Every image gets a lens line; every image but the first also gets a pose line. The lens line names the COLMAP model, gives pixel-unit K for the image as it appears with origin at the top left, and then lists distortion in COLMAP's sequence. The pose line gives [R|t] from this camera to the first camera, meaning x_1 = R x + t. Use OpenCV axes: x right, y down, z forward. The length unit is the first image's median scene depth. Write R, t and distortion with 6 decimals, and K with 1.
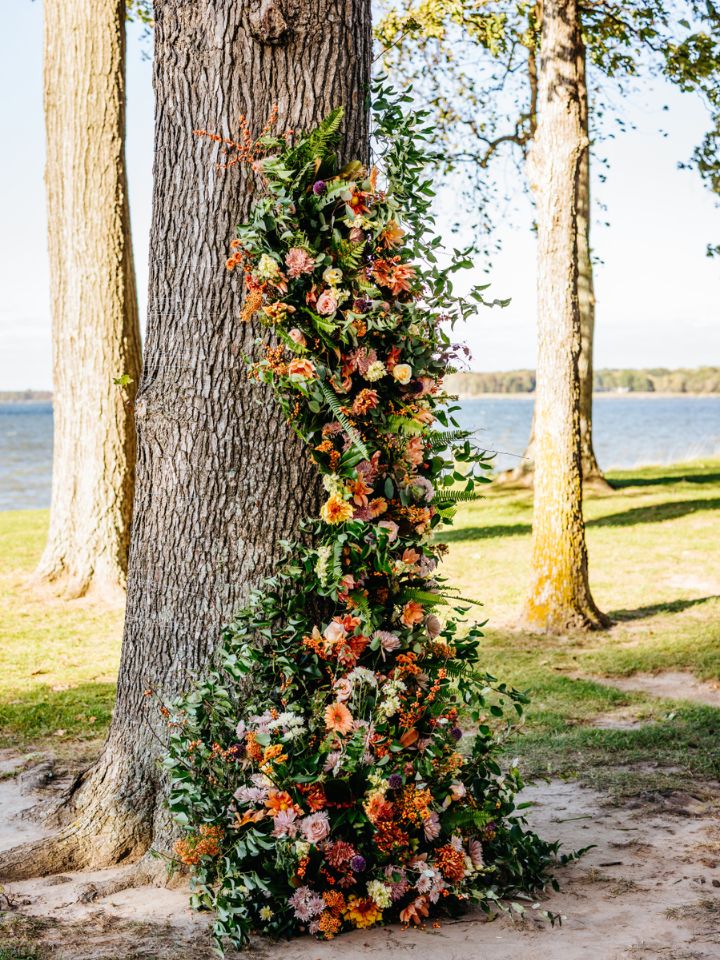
lens RADIAL K [[1504.5, 0, 416.8], [0, 1504.5, 480.0], [0, 0, 1]] dist [0.025672, 0.012193]
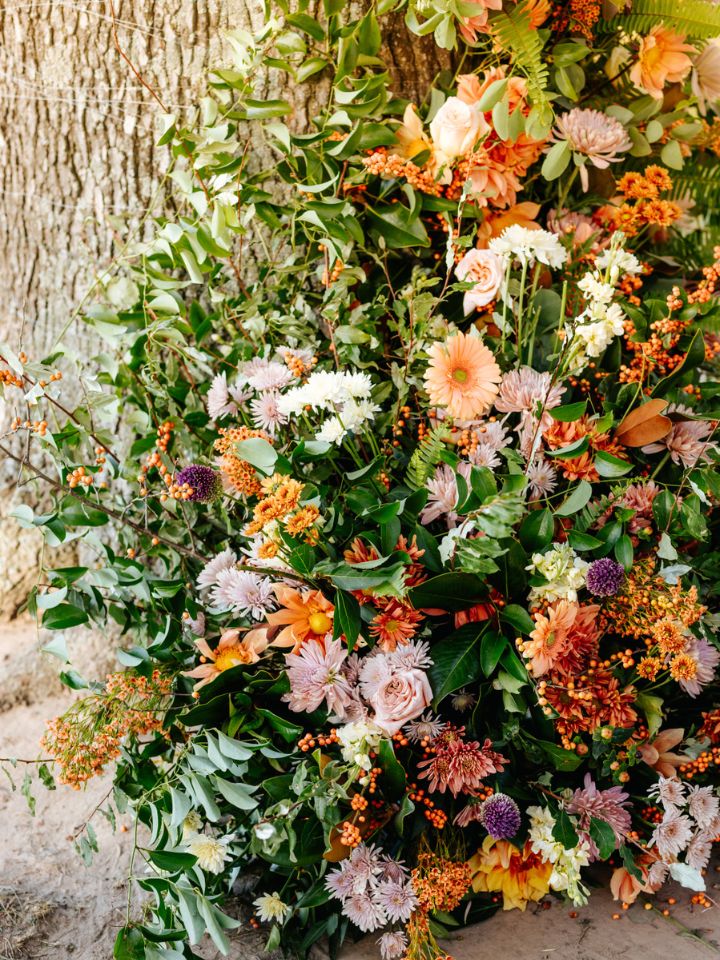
lens RADIAL K [[1504.5, 0, 416.8], [0, 1504.5, 480.0], [0, 0, 1]] dist [0.025672, 0.012193]
pose [[0.989071, 0.028983, -0.144563, -0.006417], [0.040525, 0.889285, 0.455555, 0.005274], [0.141761, -0.456435, 0.878391, 0.612465]]
